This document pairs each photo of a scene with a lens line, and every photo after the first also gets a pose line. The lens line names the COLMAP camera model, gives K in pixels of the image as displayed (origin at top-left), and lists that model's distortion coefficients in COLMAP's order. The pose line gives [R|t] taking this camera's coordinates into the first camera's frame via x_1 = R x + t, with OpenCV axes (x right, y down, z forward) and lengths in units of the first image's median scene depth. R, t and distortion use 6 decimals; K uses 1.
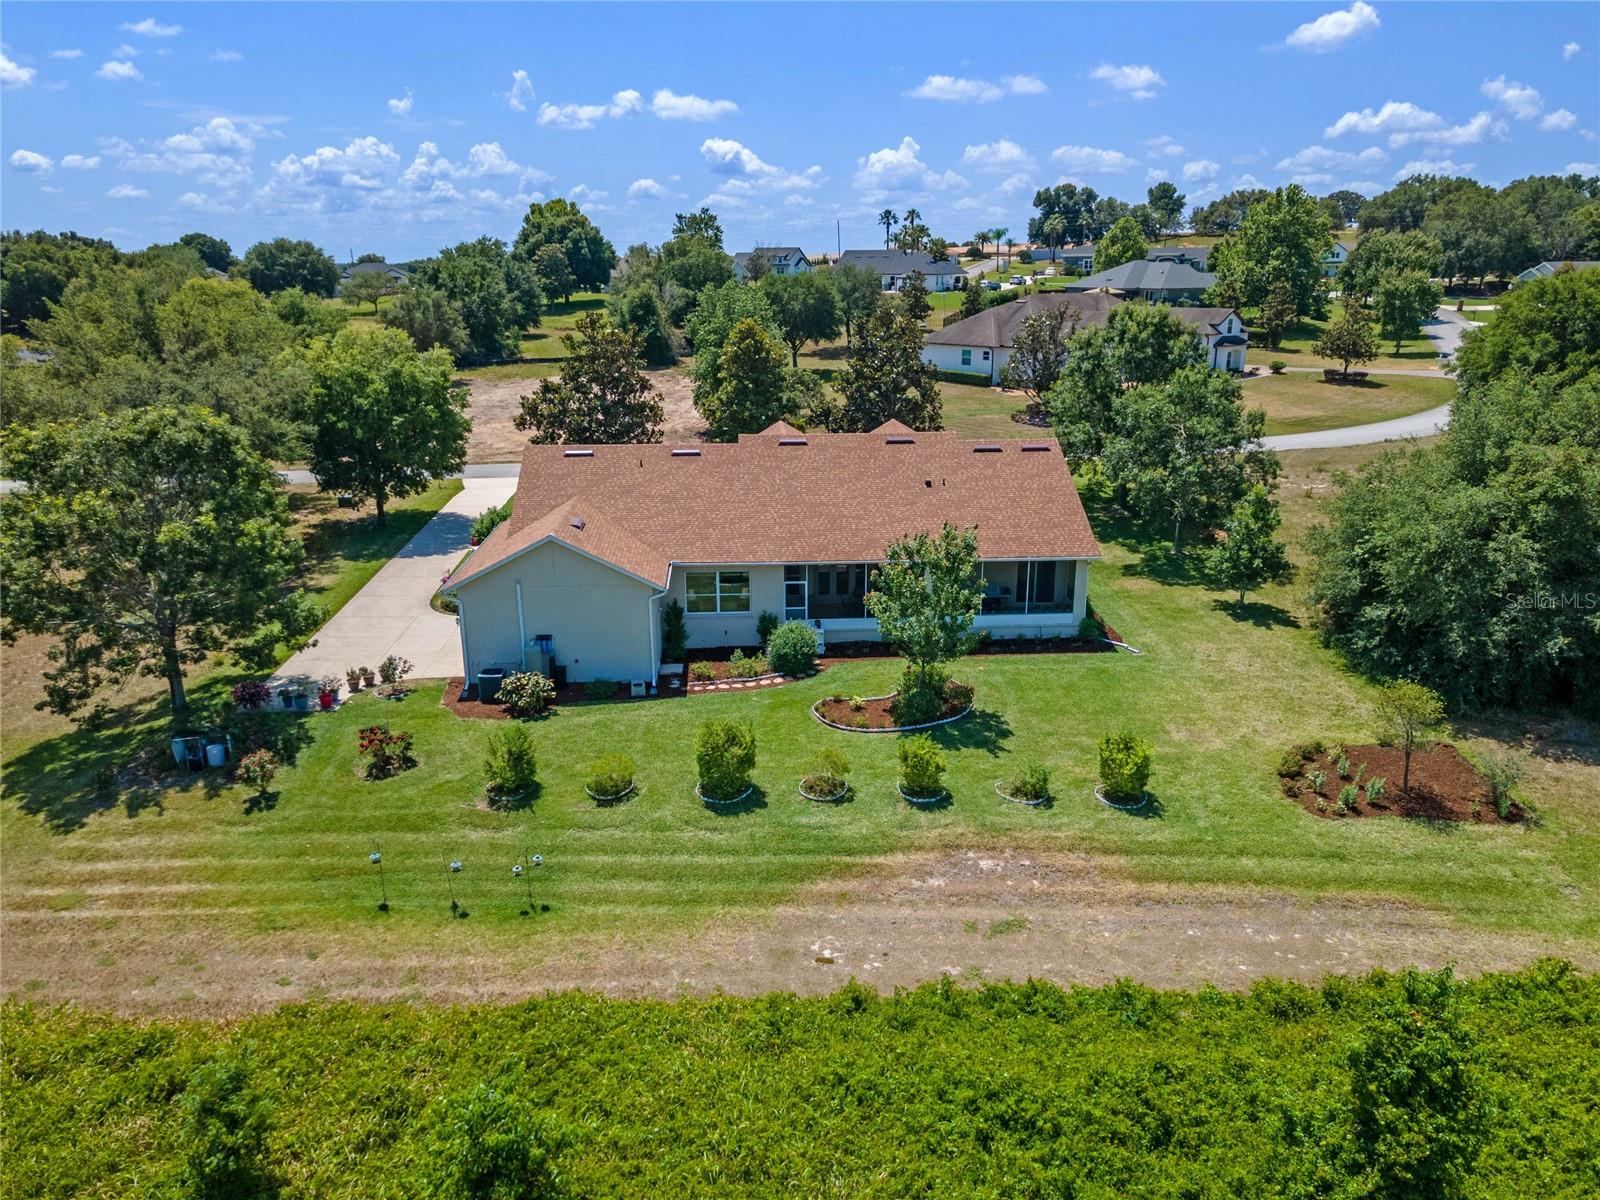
lens RADIAL K [[1180.5, 0, 807.5], [0, 1180.5, 593.8], [0, 0, 1]] dist [0.040528, -0.001507]
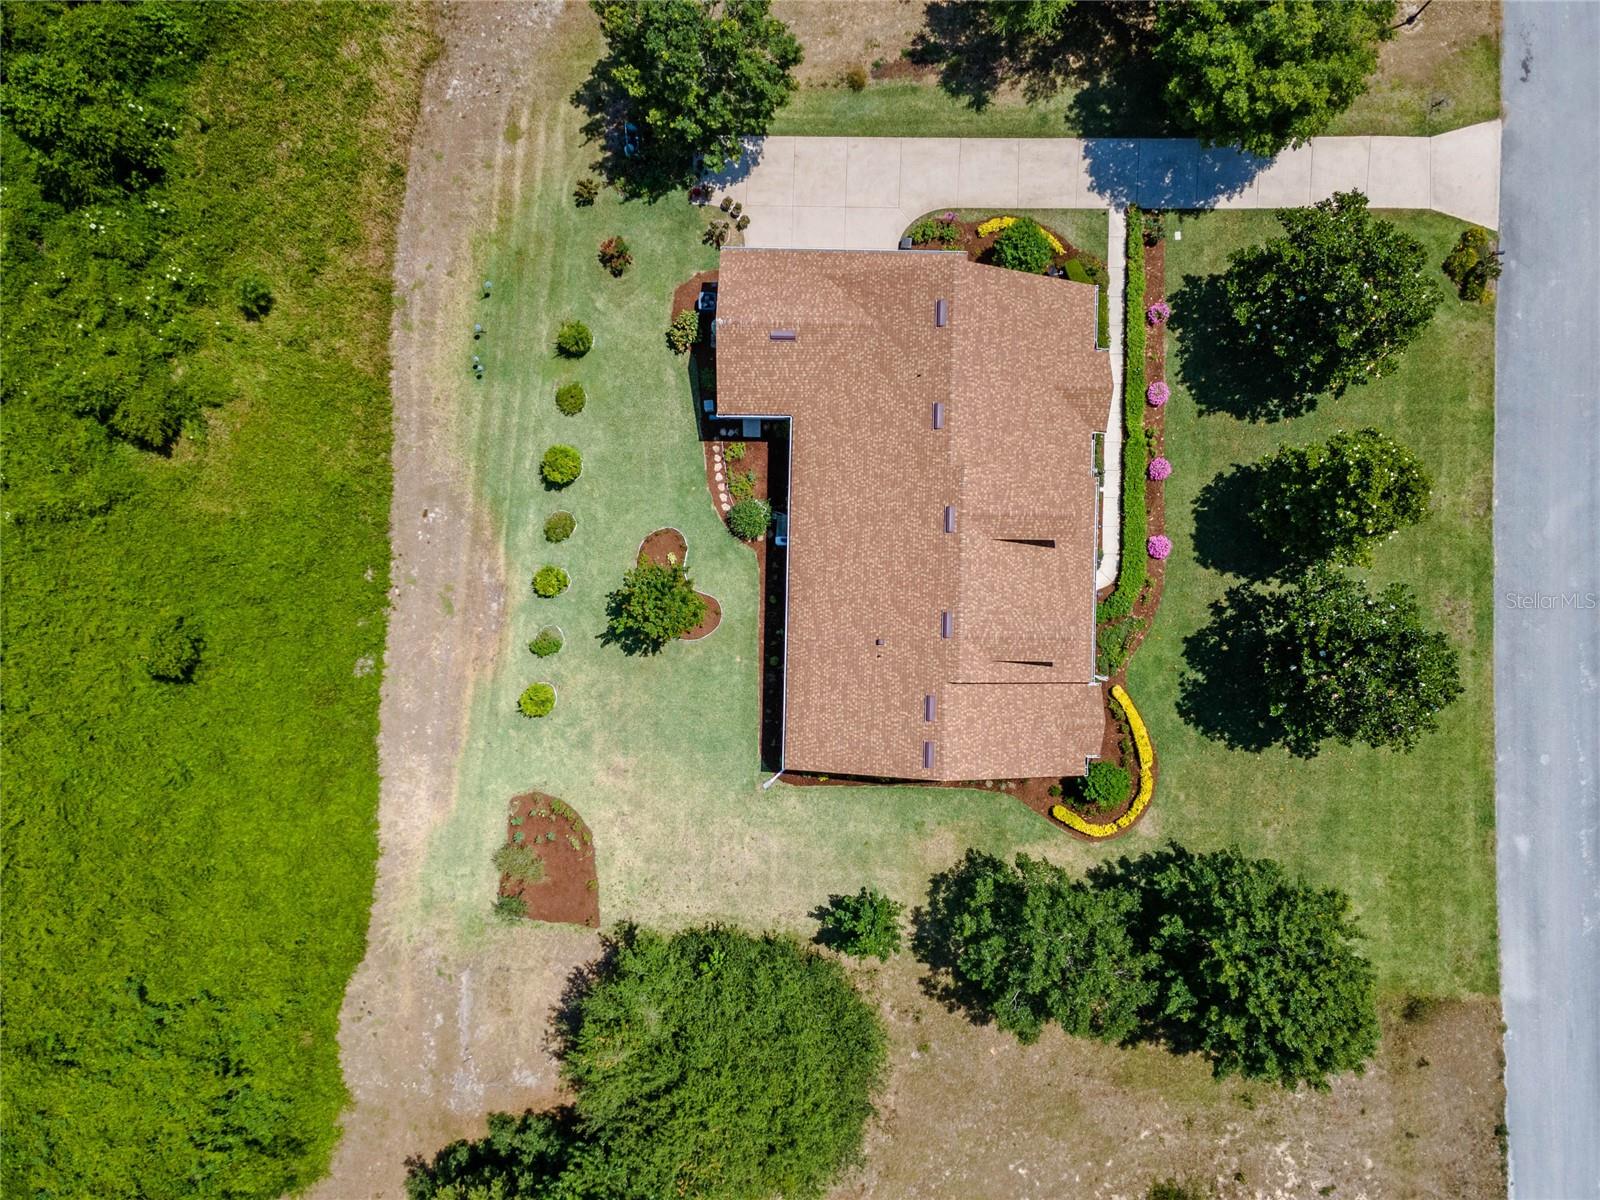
lens RADIAL K [[1180.5, 0, 803.5], [0, 1180.5, 595.5], [0, 0, 1]] dist [0.040528, -0.001507]
pose [[-0.080573, 0.996745, 0.002651, 0.070860], [-0.253947, -0.023100, 0.966942, -1.350810], [0.963856, 0.077236, 0.254982, 0.781945]]
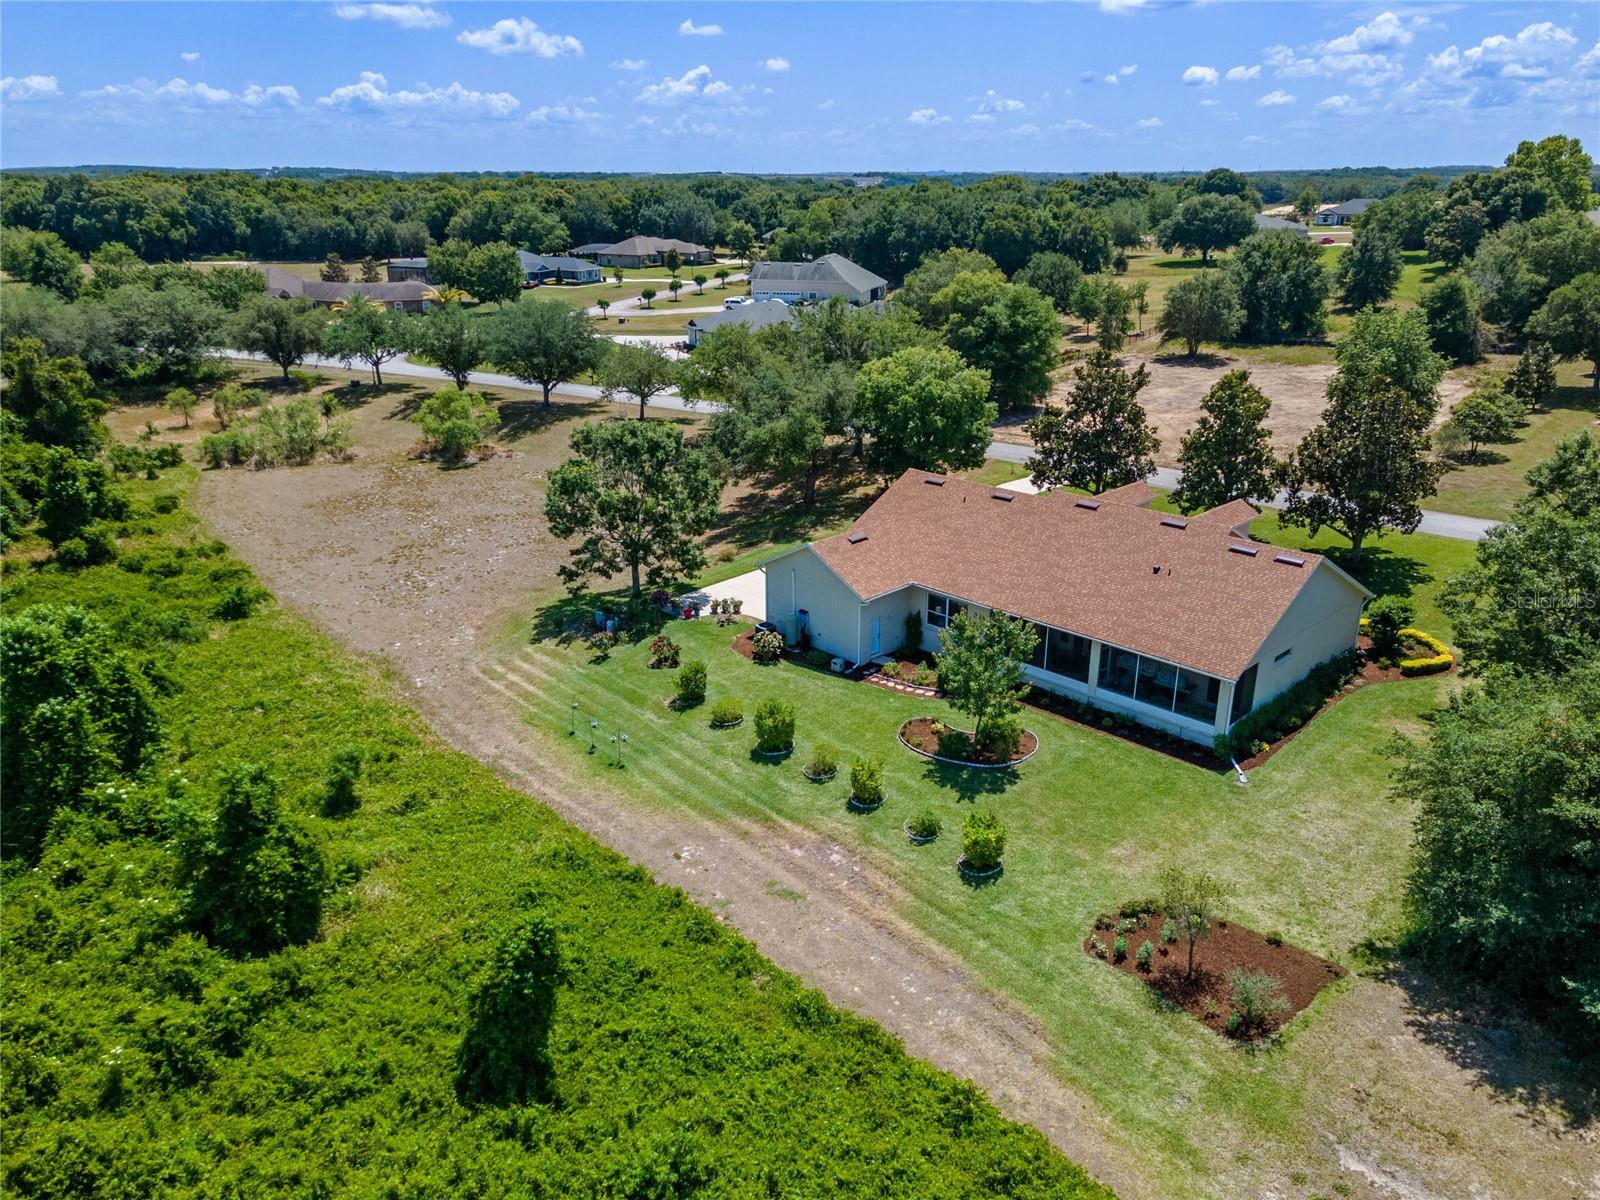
lens RADIAL K [[1180.5, 0, 790.9], [0, 1180.5, 599.4], [0, 0, 1]] dist [0.040528, -0.001507]
pose [[0.655541, 0.258679, -0.709473, 0.791442], [-0.203056, 0.965280, 0.164327, -0.213480], [0.727347, 0.036340, 0.685307, 0.016638]]
